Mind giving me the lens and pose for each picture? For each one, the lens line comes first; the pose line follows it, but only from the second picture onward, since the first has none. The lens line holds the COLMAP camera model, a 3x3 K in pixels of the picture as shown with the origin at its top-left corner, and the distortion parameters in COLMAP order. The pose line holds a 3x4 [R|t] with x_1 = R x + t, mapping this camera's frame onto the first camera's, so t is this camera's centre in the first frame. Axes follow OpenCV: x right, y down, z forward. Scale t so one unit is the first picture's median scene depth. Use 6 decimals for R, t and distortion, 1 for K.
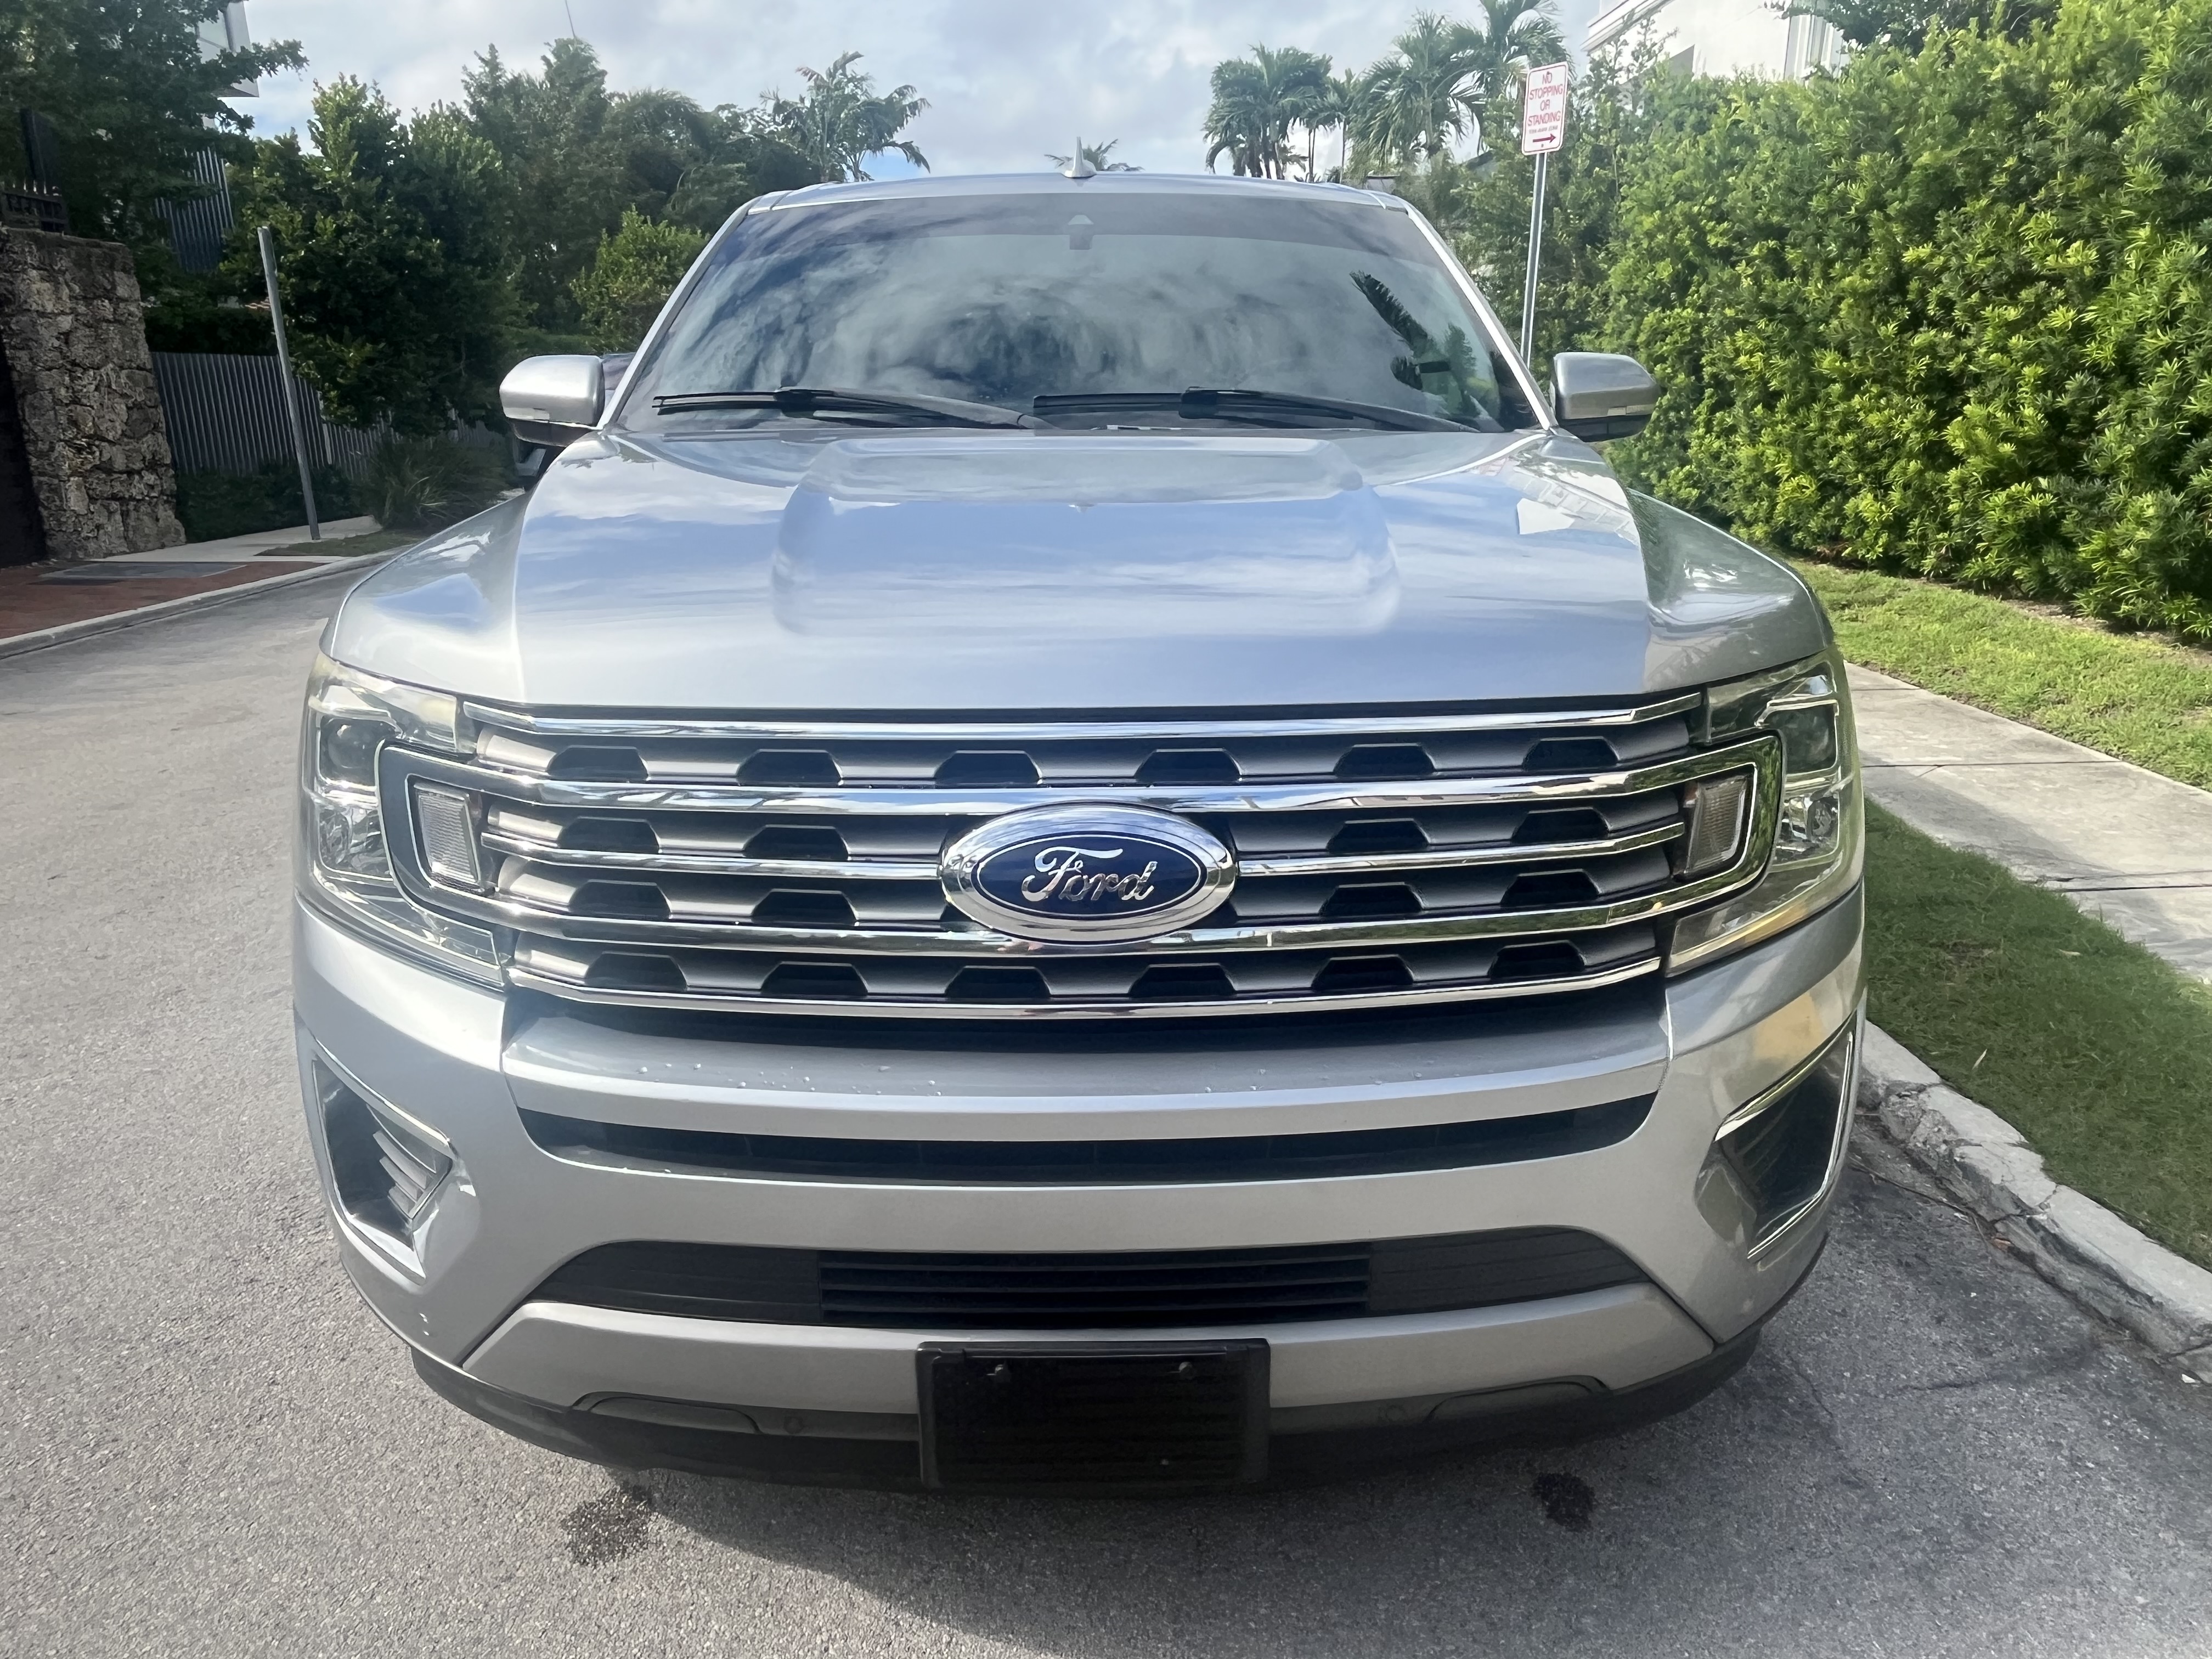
lens RADIAL K [[1442.8, 0, 1109.9], [0, 1442.8, 821.5], [0, 0, 1]] dist [0.001831, -0.004925]
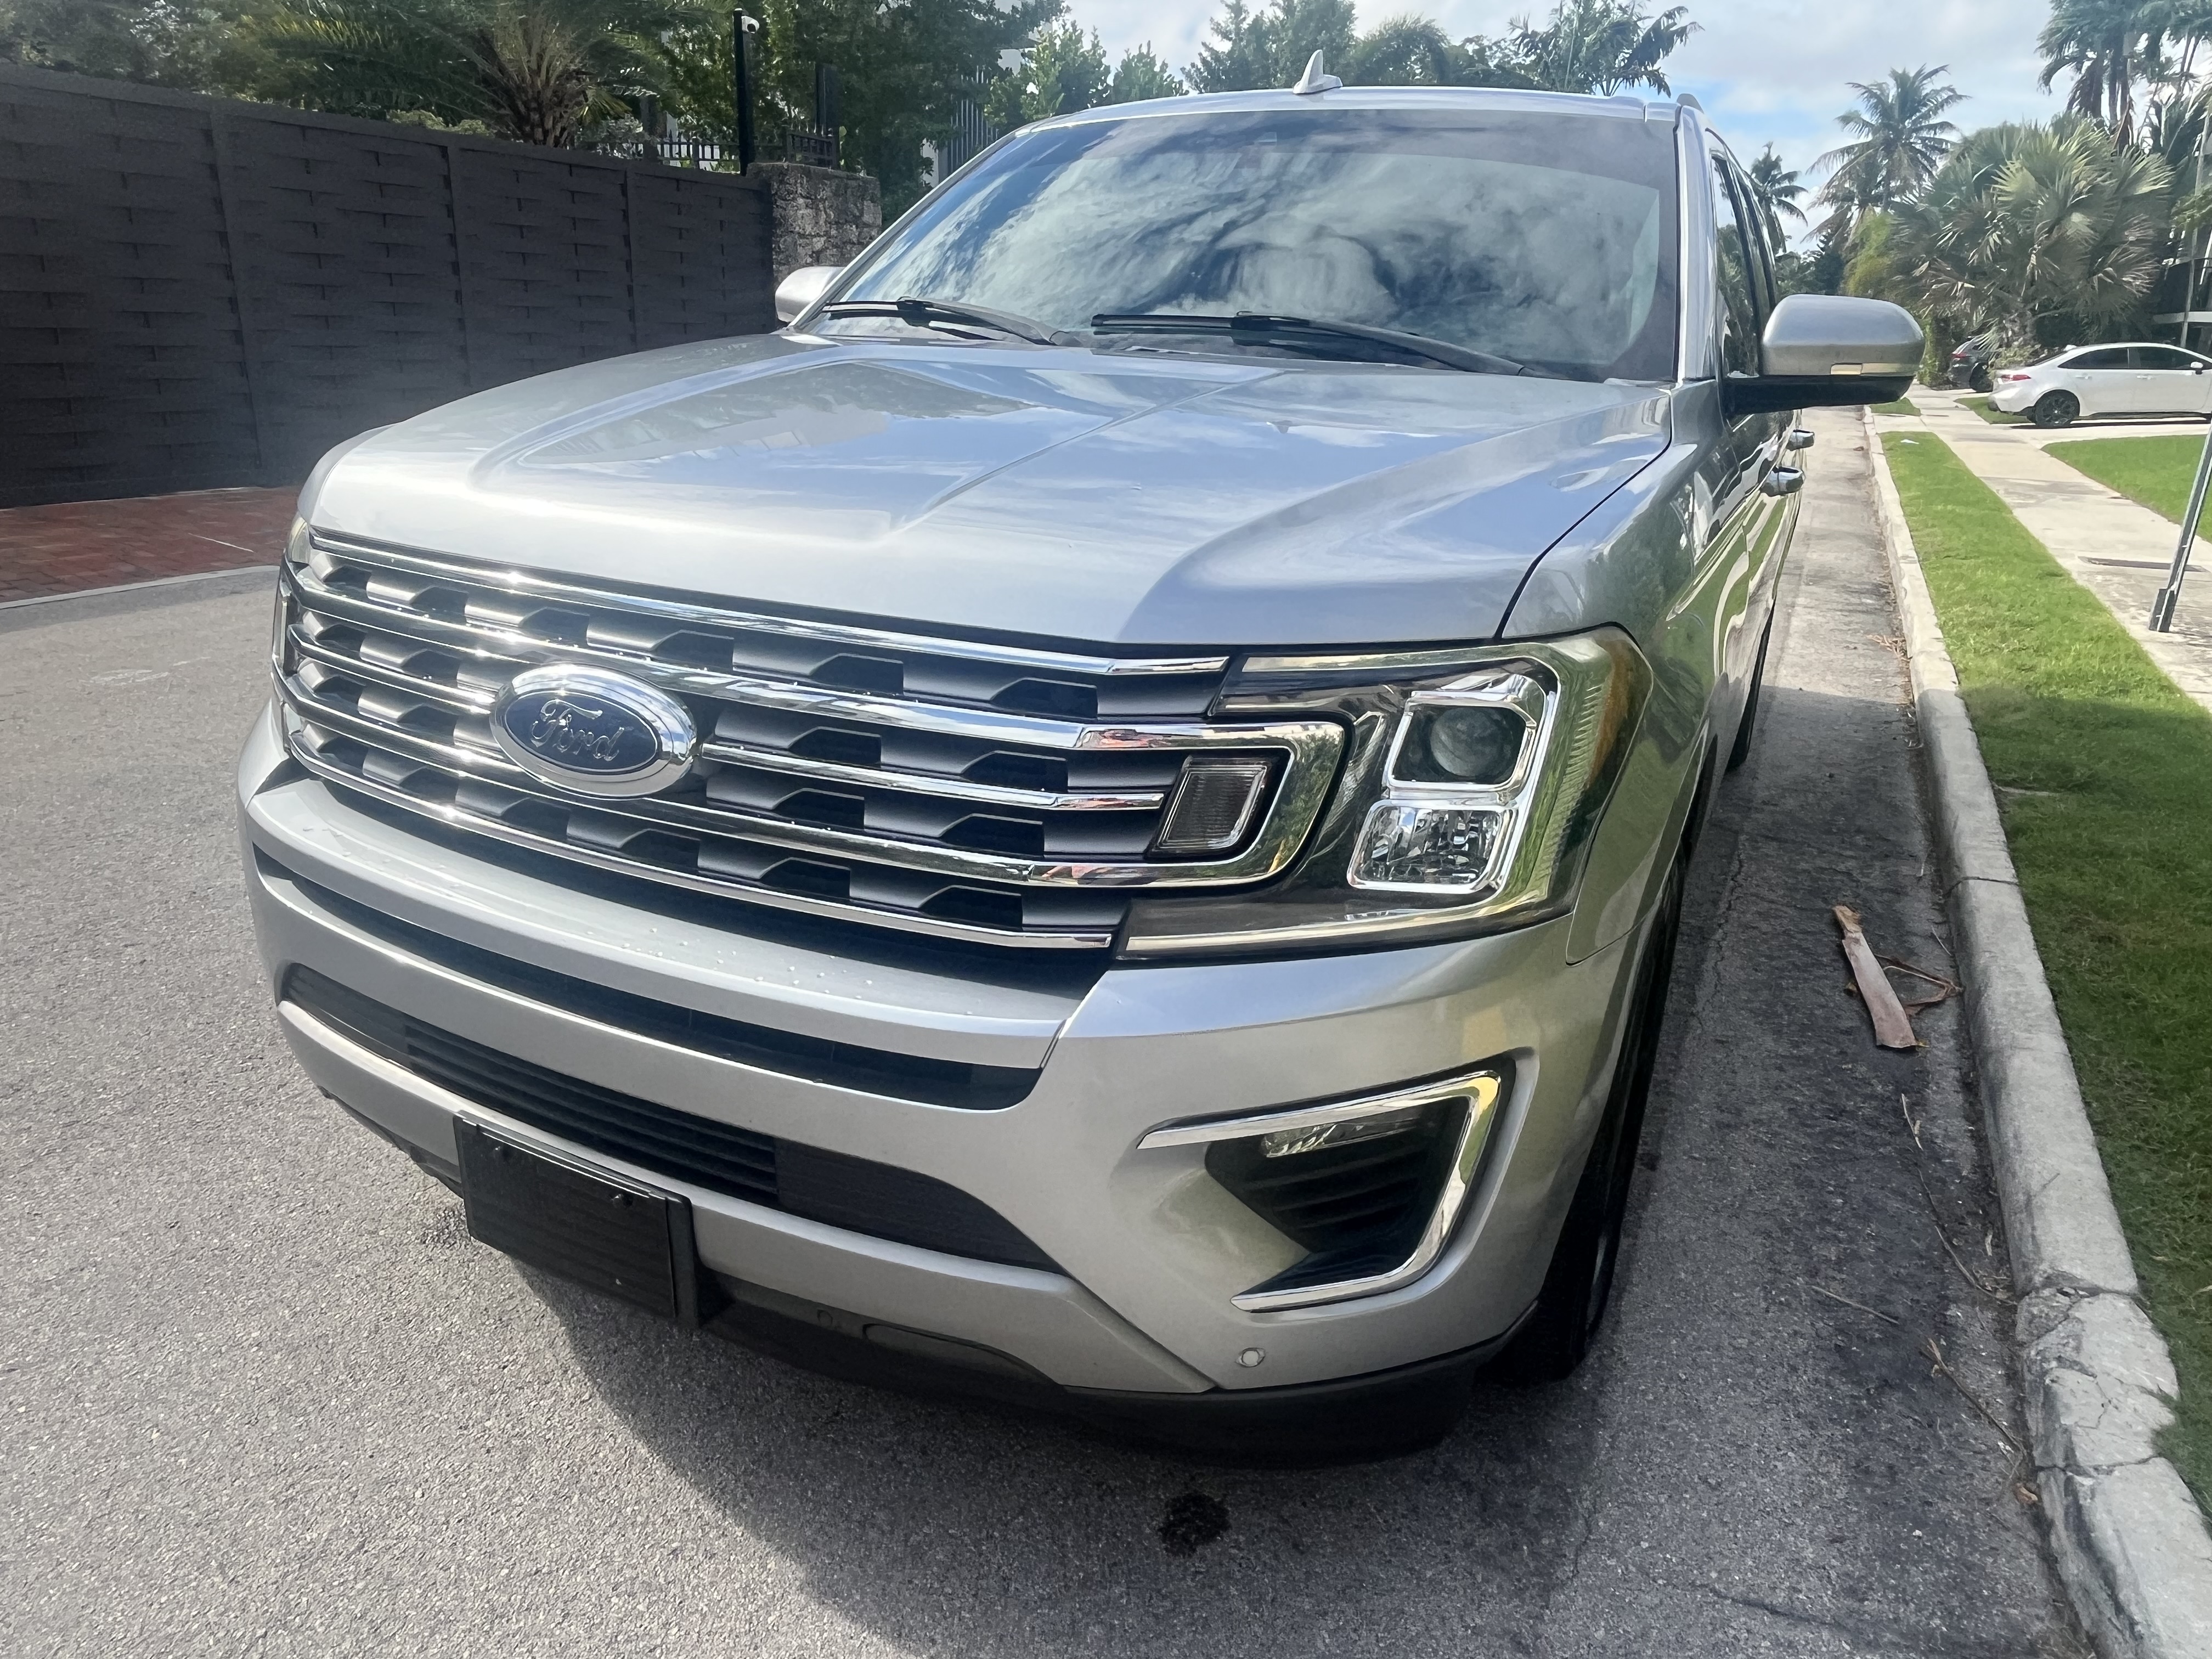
lens RADIAL K [[1442.8, 0, 1108.0], [0, 1442.8, 824.3], [0, 0, 1]] dist [0.001831, -0.004925]
pose [[0.881371, 0.193674, -0.430901, 0.464423], [-0.177419, 0.981036, 0.078045, -0.027741], [0.437844, 0.007663, 0.899018, 0.108773]]
